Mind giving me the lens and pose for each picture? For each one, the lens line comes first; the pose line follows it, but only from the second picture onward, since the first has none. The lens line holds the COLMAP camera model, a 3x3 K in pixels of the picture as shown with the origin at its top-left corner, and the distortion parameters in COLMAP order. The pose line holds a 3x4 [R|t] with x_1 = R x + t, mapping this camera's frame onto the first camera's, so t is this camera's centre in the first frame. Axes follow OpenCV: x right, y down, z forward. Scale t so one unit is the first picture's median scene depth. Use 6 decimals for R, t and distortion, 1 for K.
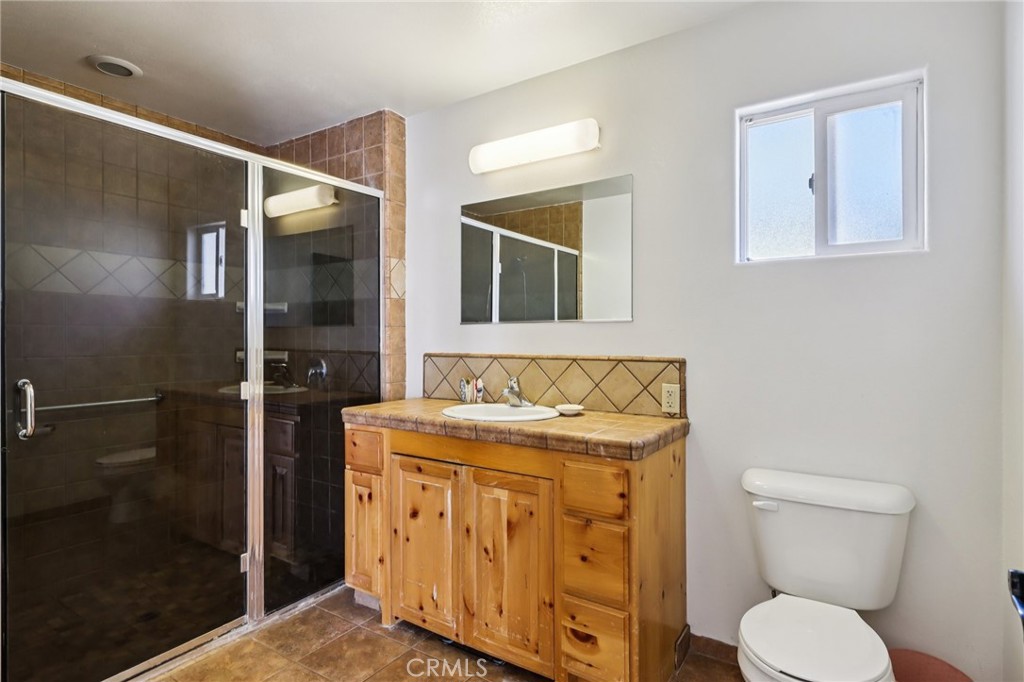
lens RADIAL K [[530.1, 0, 512.0], [0, 530.1, 341.0], [0, 0, 1]] dist [0.028339, -0.000258]
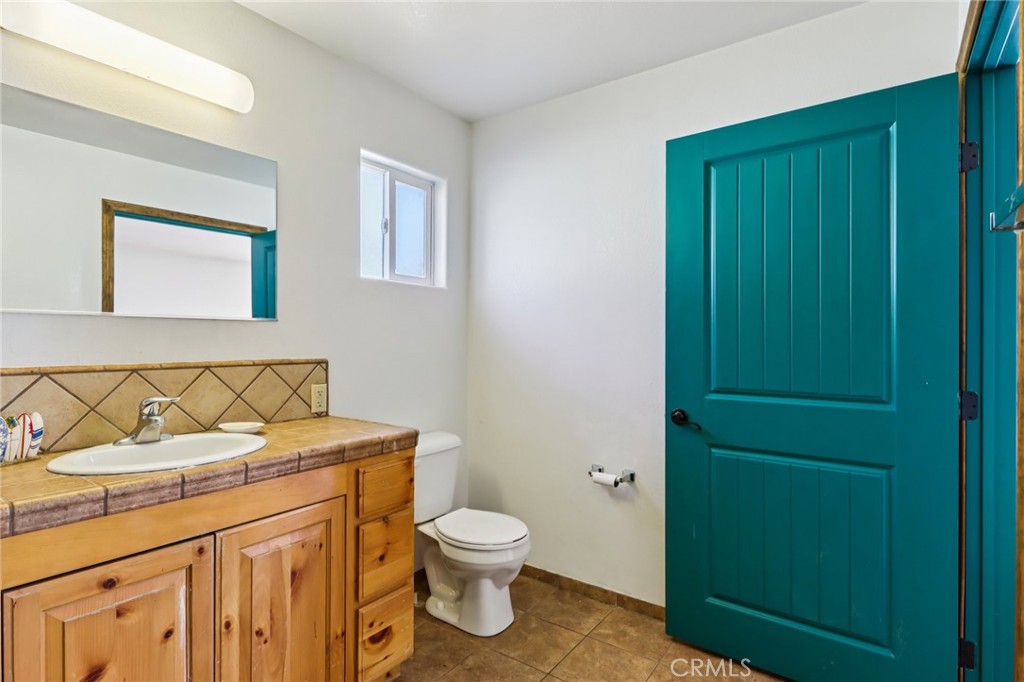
lens RADIAL K [[512.8, 0, 512.0], [0, 512.8, 341.0], [0, 0, 1]] dist [-0.002270, -0.000641]
pose [[0.058186, 0.000382, 0.998306, -0.670385], [0.006457, 0.999979, -0.000759, 0.000446], [-0.998285, 0.006490, 0.058182, 0.569835]]
